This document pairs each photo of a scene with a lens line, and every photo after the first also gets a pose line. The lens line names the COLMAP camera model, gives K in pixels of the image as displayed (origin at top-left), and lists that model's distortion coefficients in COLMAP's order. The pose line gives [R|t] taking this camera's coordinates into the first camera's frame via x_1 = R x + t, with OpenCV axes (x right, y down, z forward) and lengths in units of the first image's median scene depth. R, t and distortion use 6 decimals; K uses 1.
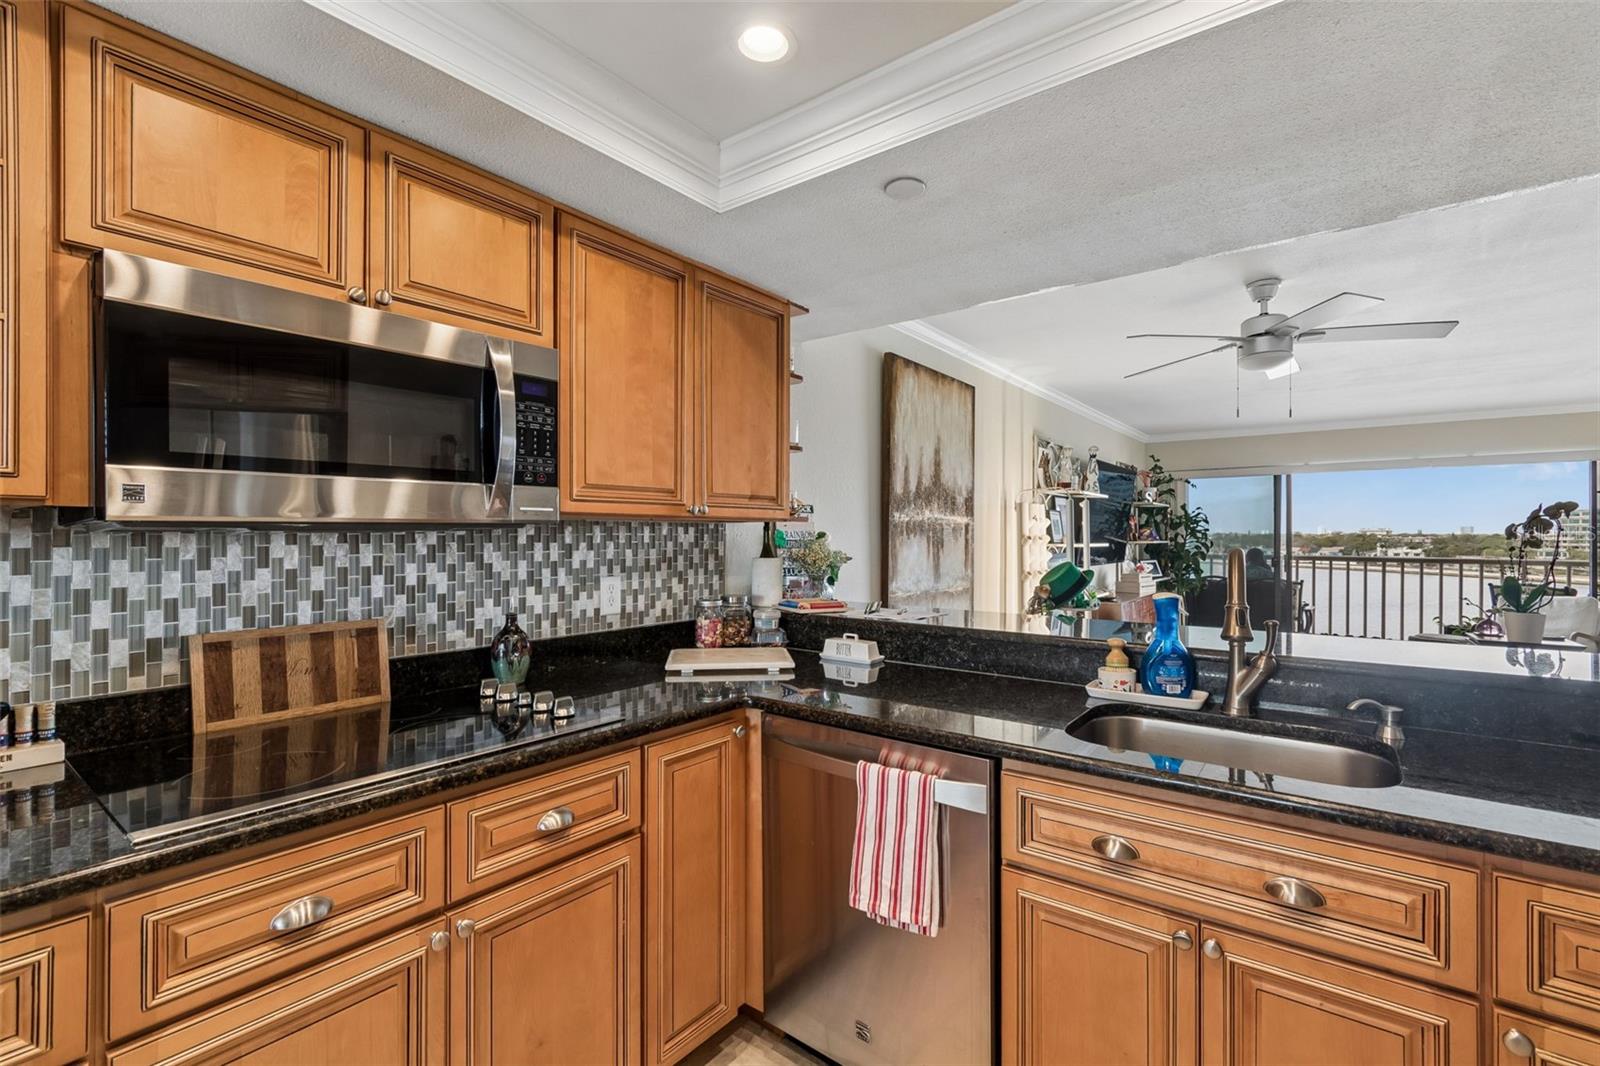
lens RADIAL K [[722.8, 0, 802.7], [0, 722.8, 532.8], [0, 0, 1]] dist [0.000330, 0.000156]
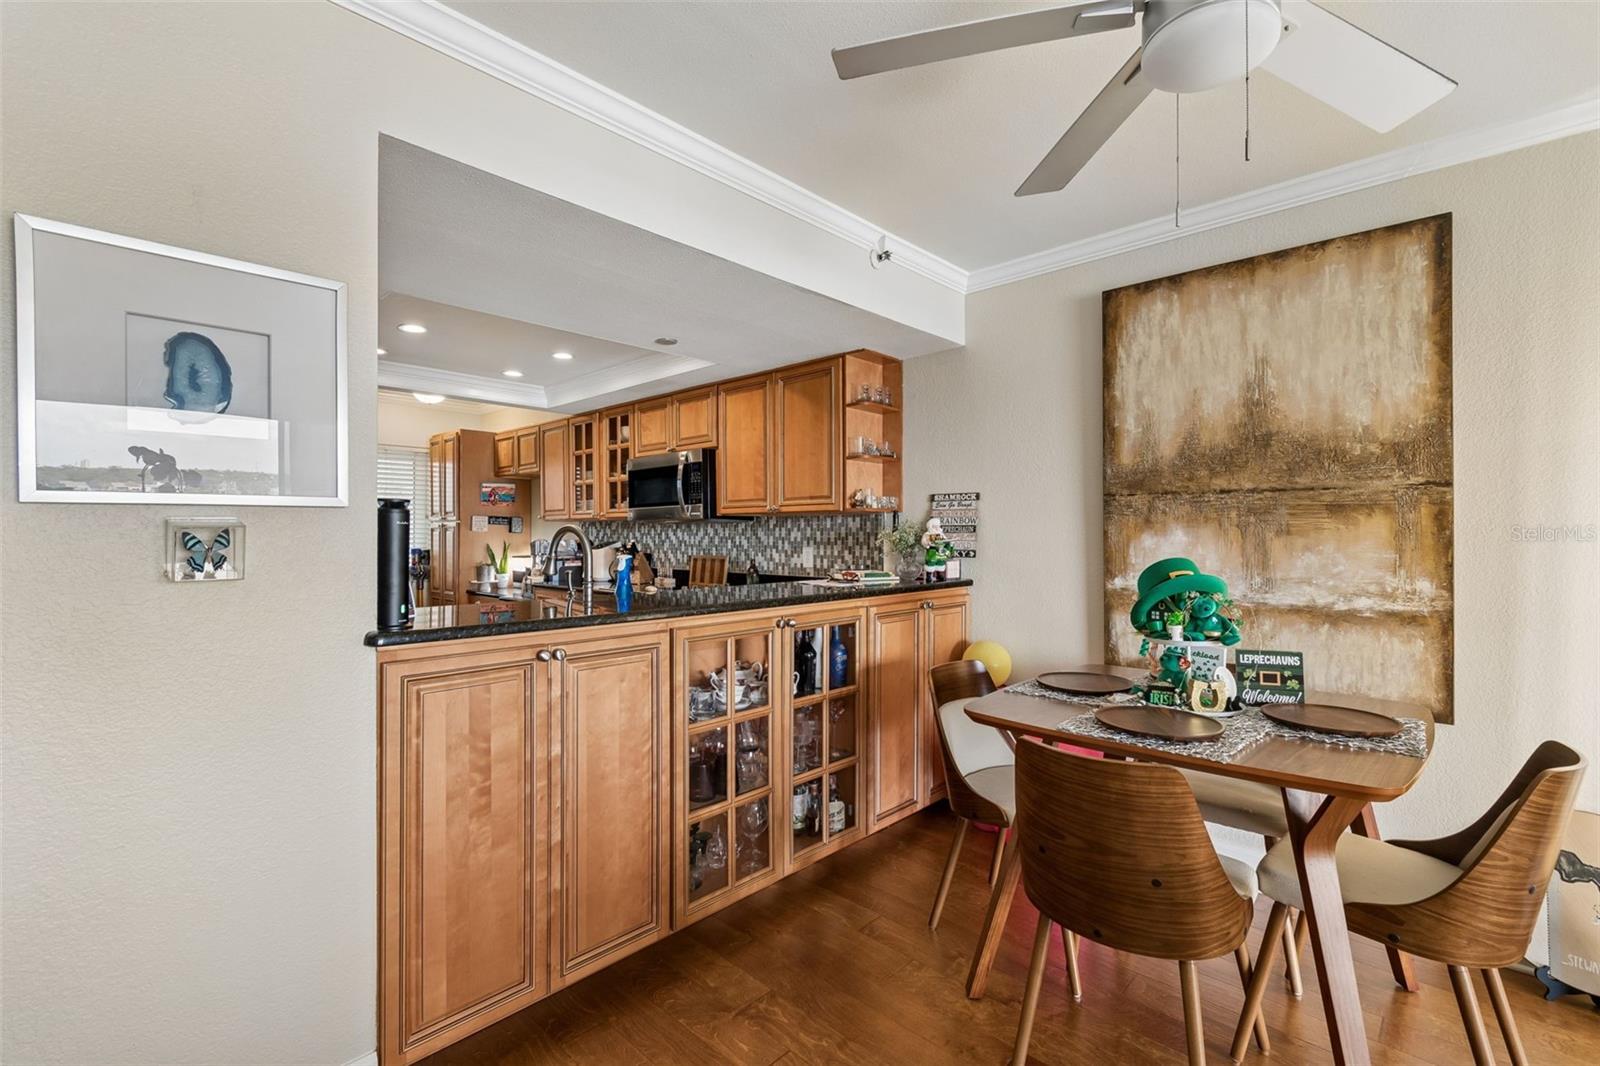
lens RADIAL K [[722.8, 0, 806.4], [0, 722.8, 531.4], [0, 0, 1]] dist [0.000330, 0.000156]
pose [[-0.114239, -0.004999, -0.993441, 1.461322], [0.003357, 0.999980, -0.005418, 0.031719], [0.993448, -0.003954, -0.114220, 1.162431]]
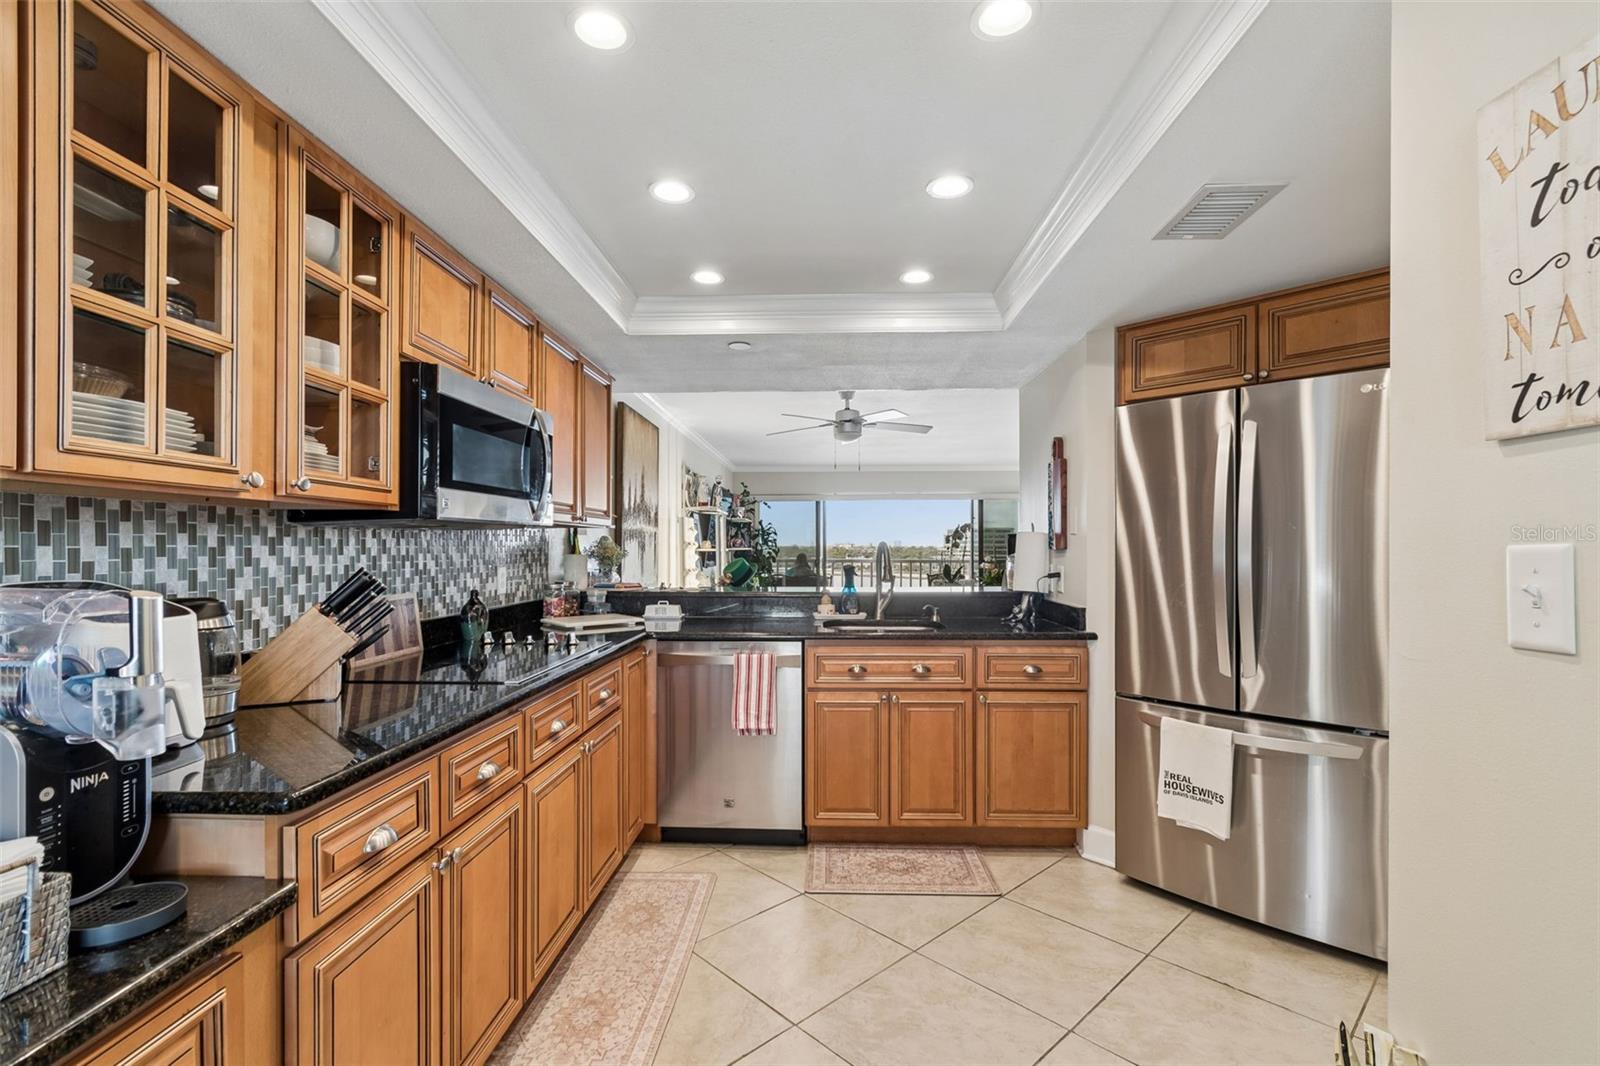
lens RADIAL K [[722.8, 0, 840.6], [0, 722.8, 546.7], [0, 0, 1]] dist [0.000330, 0.000156]
pose [[0.787719, -0.002662, 0.616029, -0.580965], [0.002132, 0.999996, 0.001596, 0.022116], [-0.616031, 0.000056, 0.787722, -0.442494]]
